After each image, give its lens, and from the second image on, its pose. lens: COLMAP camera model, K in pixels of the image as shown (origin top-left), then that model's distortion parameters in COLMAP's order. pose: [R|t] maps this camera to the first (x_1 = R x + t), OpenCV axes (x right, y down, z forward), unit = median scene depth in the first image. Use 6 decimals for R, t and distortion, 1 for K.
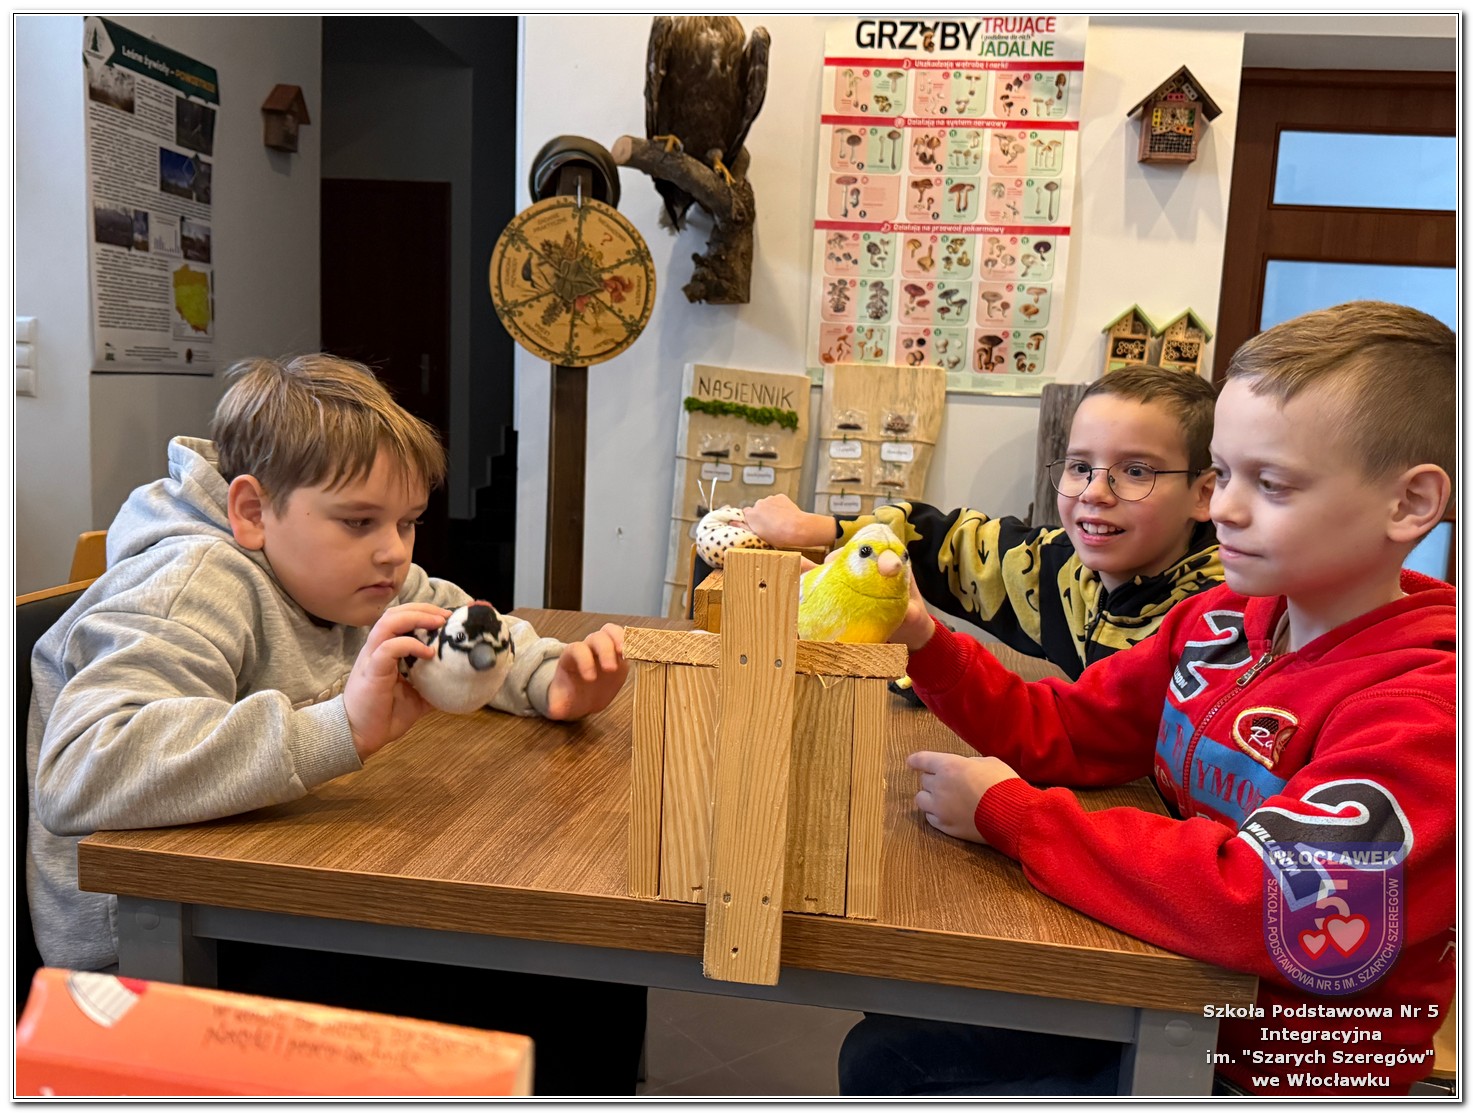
lens RADIAL K [[1258.1, 0, 750.3], [0, 1258.1, 563.5], [0, 0, 1]] dist [0.005395, -0.110551]
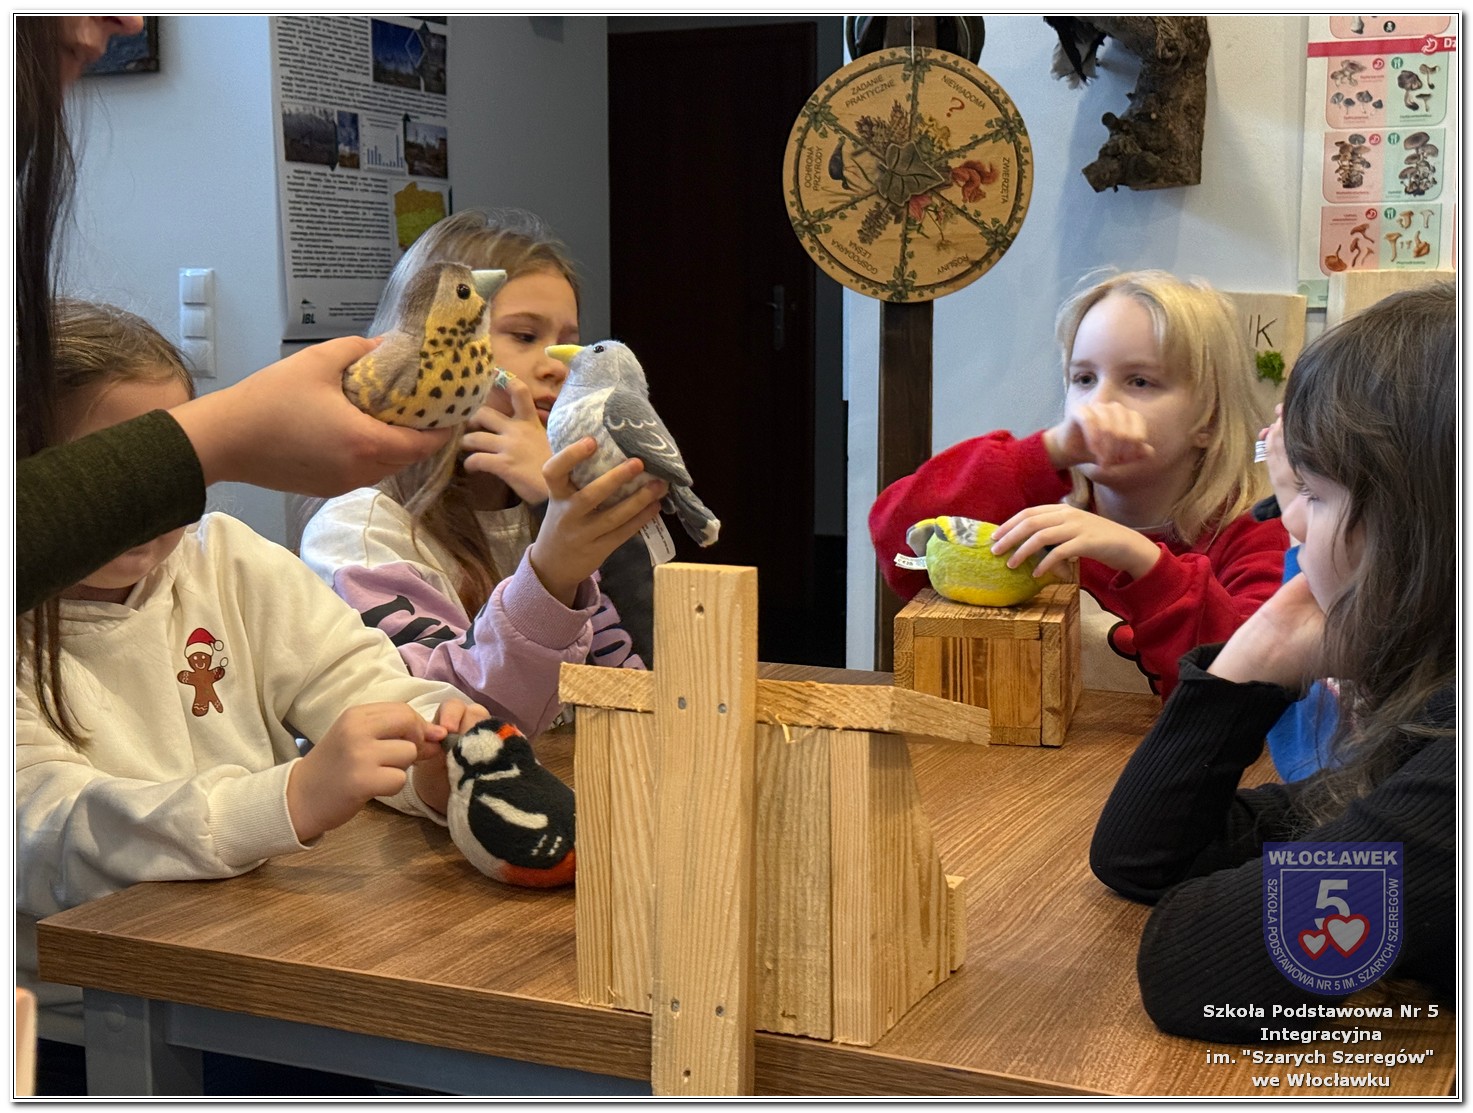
lens RADIAL K [[2081.3, 0, 734.7], [0, 2081.3, 559.8], [0, 0, 1]] dist [-0.005484, 0.000000]
pose [[0.947122, -0.015099, -0.320517, 0.116492], [0.008054, 0.999696, -0.023293, 0.003971], [0.320772, 0.019480, 0.946956, -0.063609]]
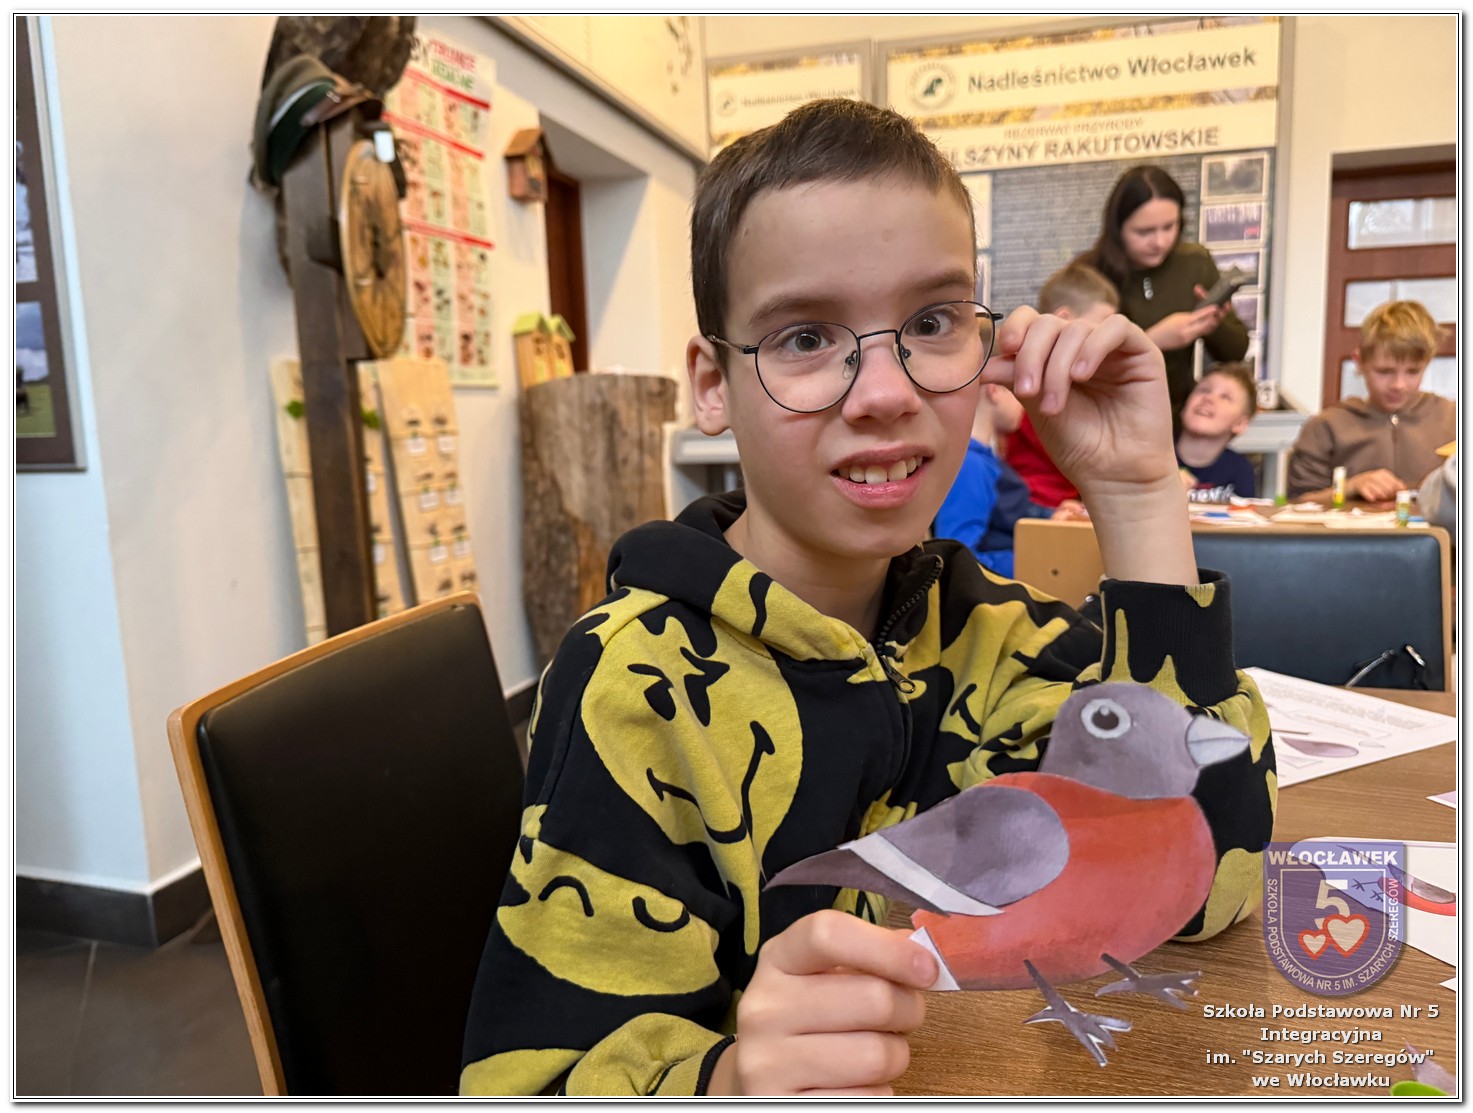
lens RADIAL K [[1021.8, 0, 737.7], [0, 1021.8, 544.3], [0, 0, 1]] dist [-0.050010, 0.003588]
pose [[0.170607, -0.172414, 0.970138, -0.634316], [0.173799, 0.974401, 0.142607, -0.081689], [-0.969890, 0.144279, 0.196204, 0.587811]]
